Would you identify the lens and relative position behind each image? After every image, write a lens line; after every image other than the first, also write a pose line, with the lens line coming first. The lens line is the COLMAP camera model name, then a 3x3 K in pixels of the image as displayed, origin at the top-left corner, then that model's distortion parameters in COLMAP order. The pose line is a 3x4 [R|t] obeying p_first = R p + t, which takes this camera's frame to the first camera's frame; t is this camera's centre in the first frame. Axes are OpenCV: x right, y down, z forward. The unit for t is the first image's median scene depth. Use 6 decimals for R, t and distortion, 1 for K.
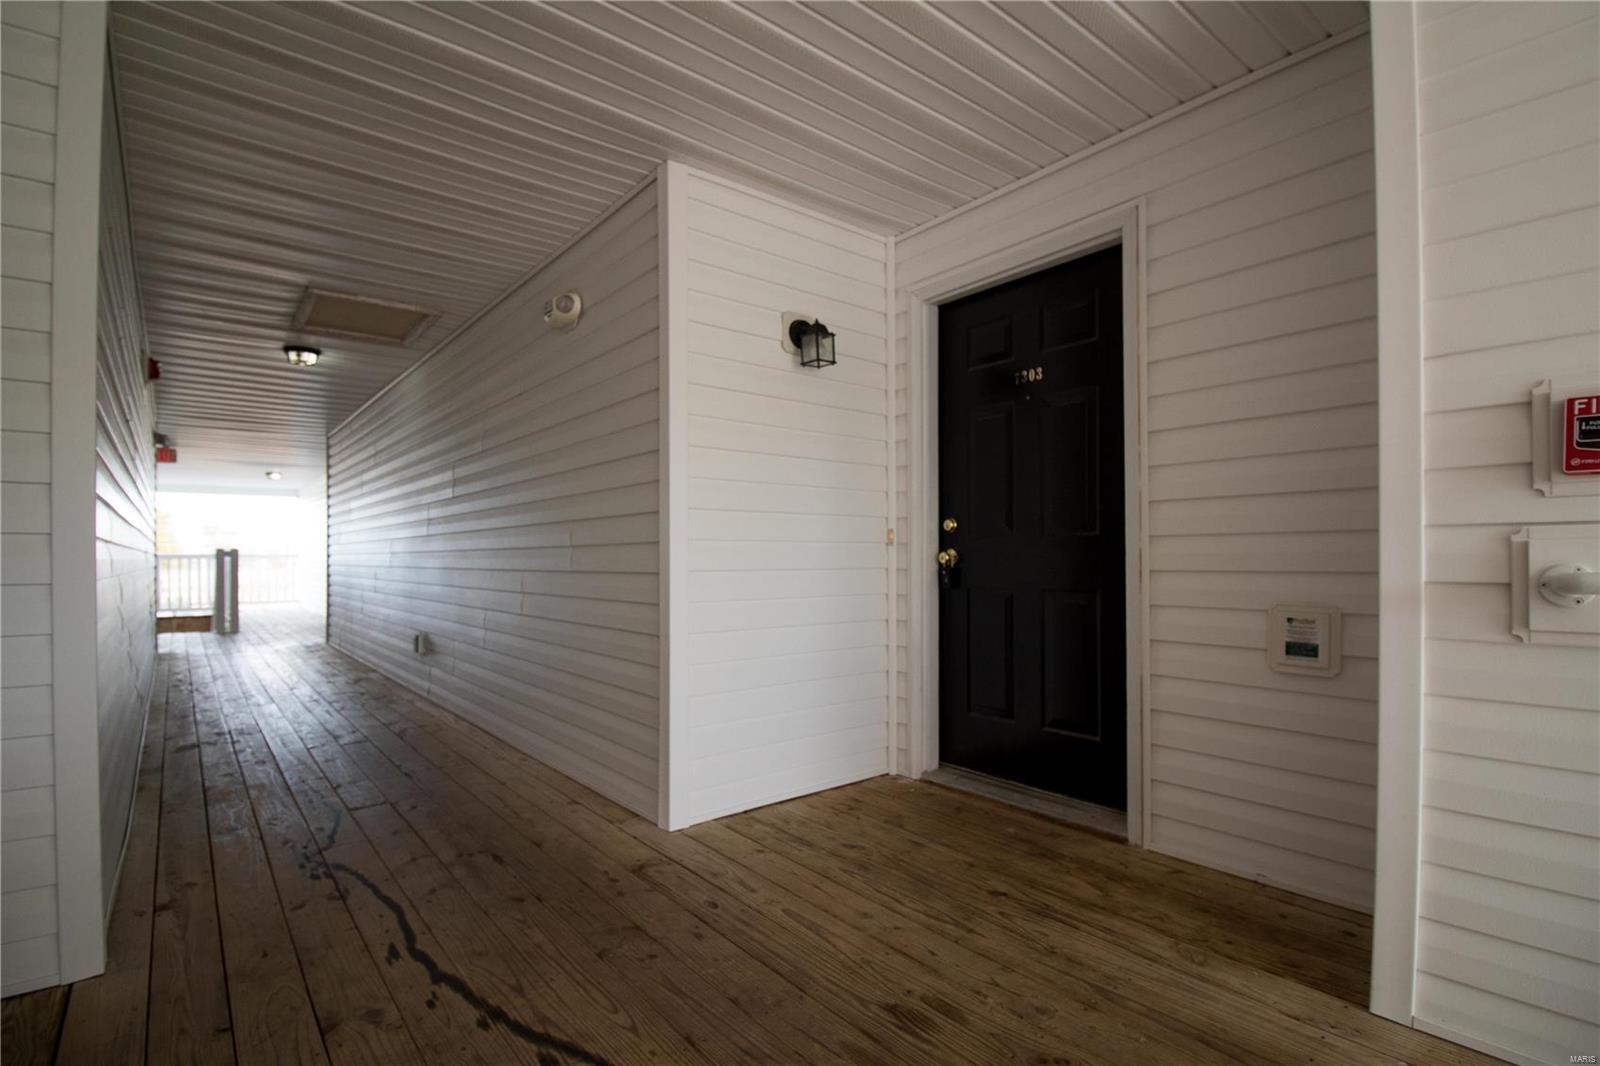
lens RADIAL K [[760.1, 0, 808.6], [0, 760.1, 554.1], [0, 0, 1]] dist [-0.000113, -0.011962]
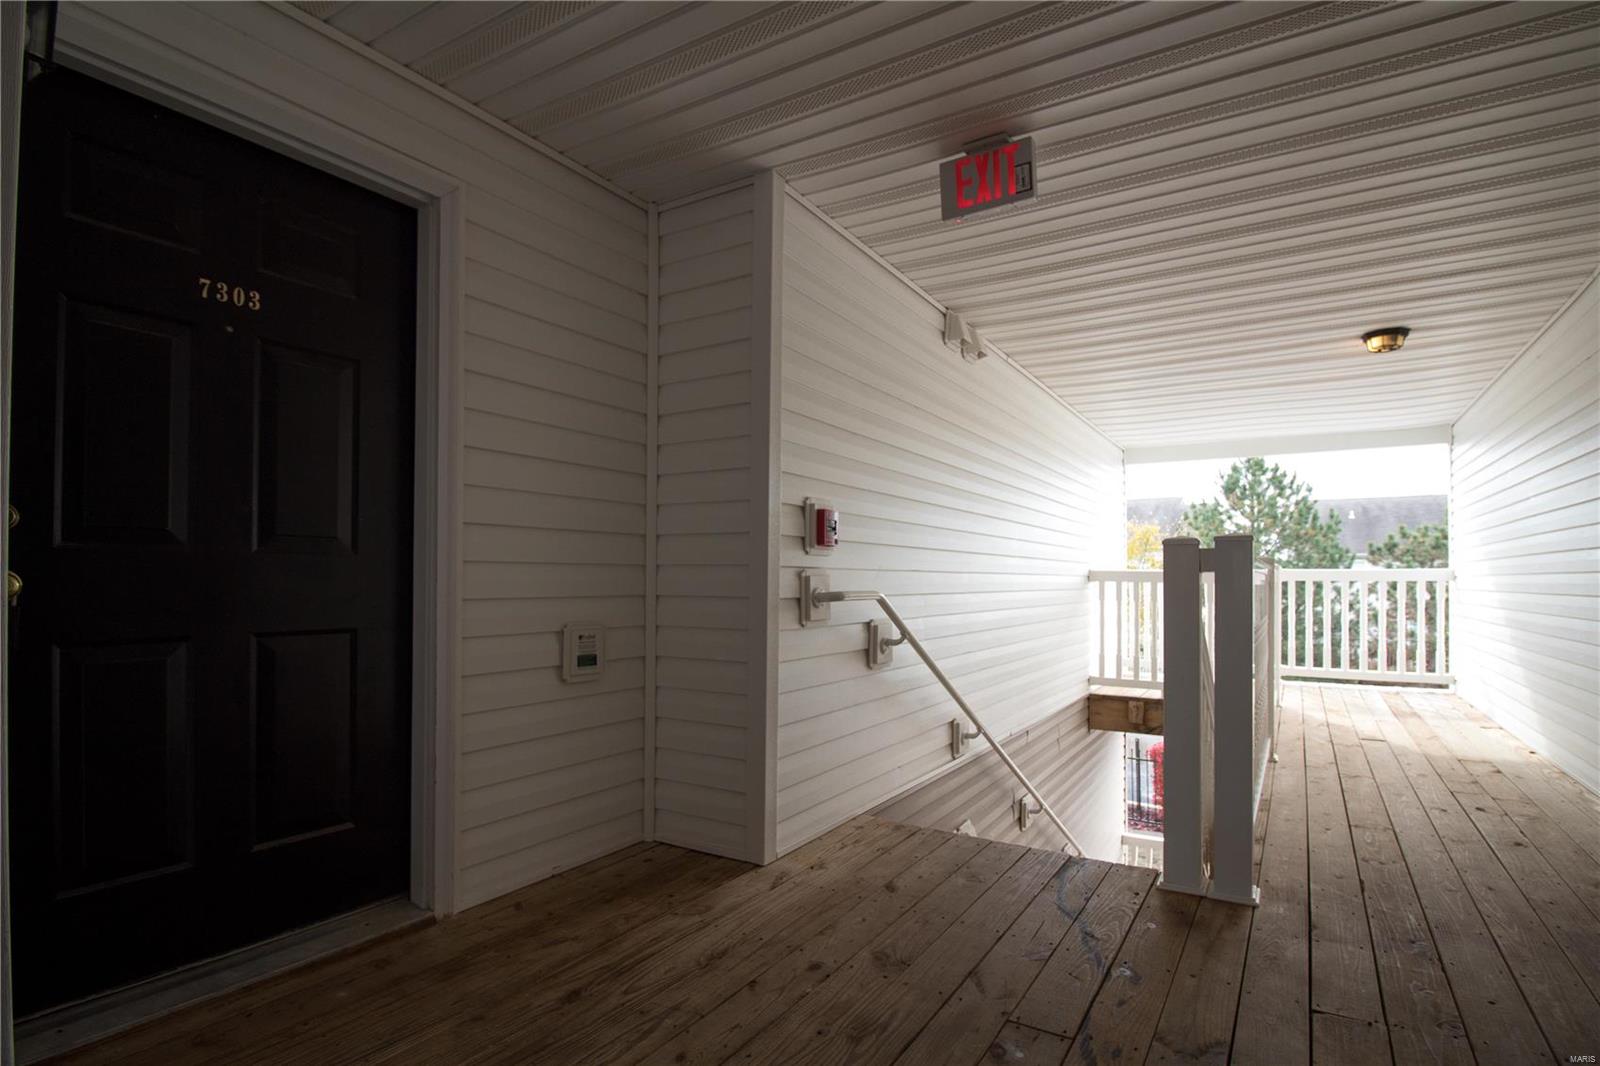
lens RADIAL K [[770.2, 0, 802.3], [0, 770.2, 572.3], [0, 0, 1]] dist [-0.001376, -0.013557]
pose [[-0.298528, 0.017792, 0.954235, -0.640343], [-0.002269, 0.999810, -0.019352, 0.007663], [-0.954398, -0.007943, -0.298431, 1.049586]]
